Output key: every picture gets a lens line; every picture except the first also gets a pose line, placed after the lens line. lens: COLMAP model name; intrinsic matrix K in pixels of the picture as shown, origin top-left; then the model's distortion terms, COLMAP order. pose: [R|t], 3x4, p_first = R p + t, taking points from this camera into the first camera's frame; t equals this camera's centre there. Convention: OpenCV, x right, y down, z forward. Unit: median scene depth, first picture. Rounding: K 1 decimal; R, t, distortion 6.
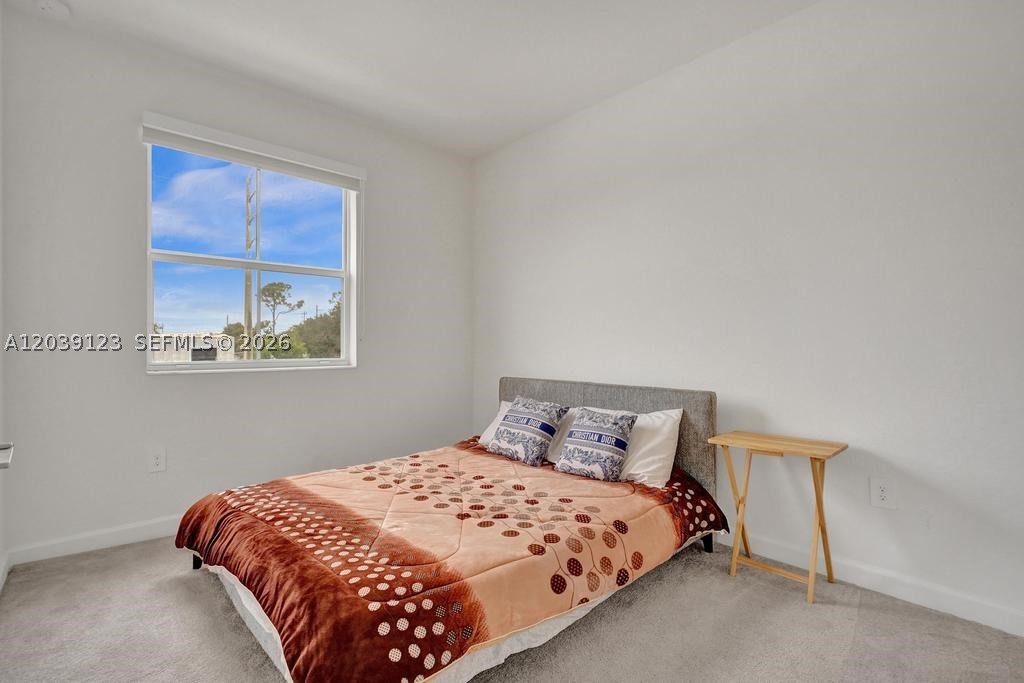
lens RADIAL K [[470.7, 0, 507.9], [0, 470.7, 346.2], [0, 0, 1]] dist [-0.013954, 0.006728]
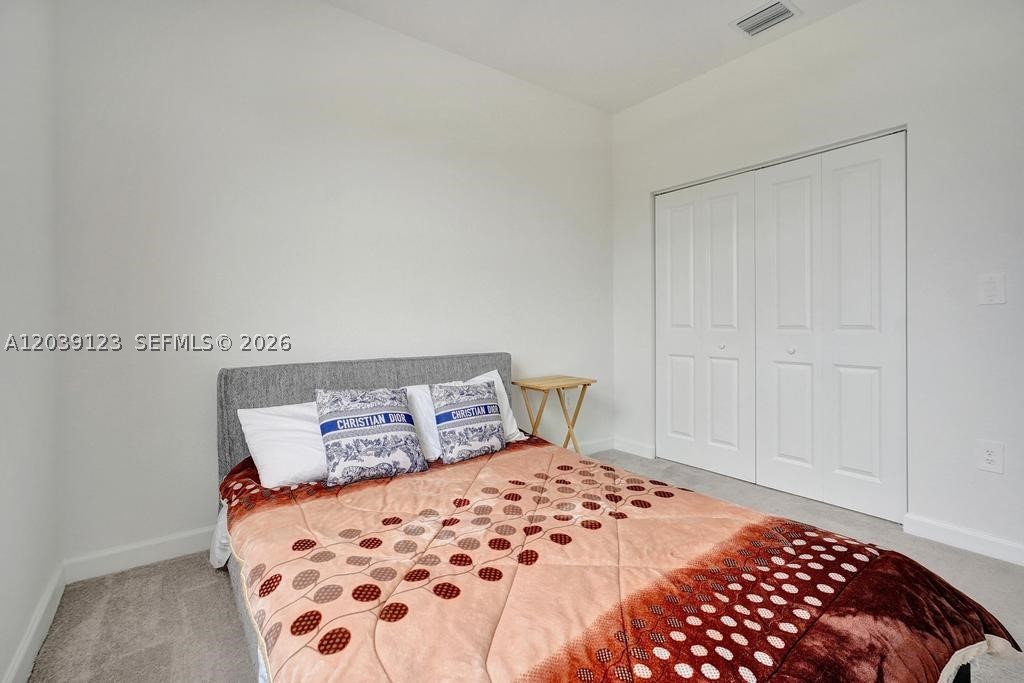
lens RADIAL K [[452.1, 0, 511.6], [0, 452.1, 331.0], [0, 0, 1]] dist [0.050056, -0.012316]
pose [[0.126641, -0.021024, 0.991726, -0.653437], [0.009249, 0.999757, 0.020013, 0.017877], [-0.991905, 0.006638, 0.126805, 0.777216]]
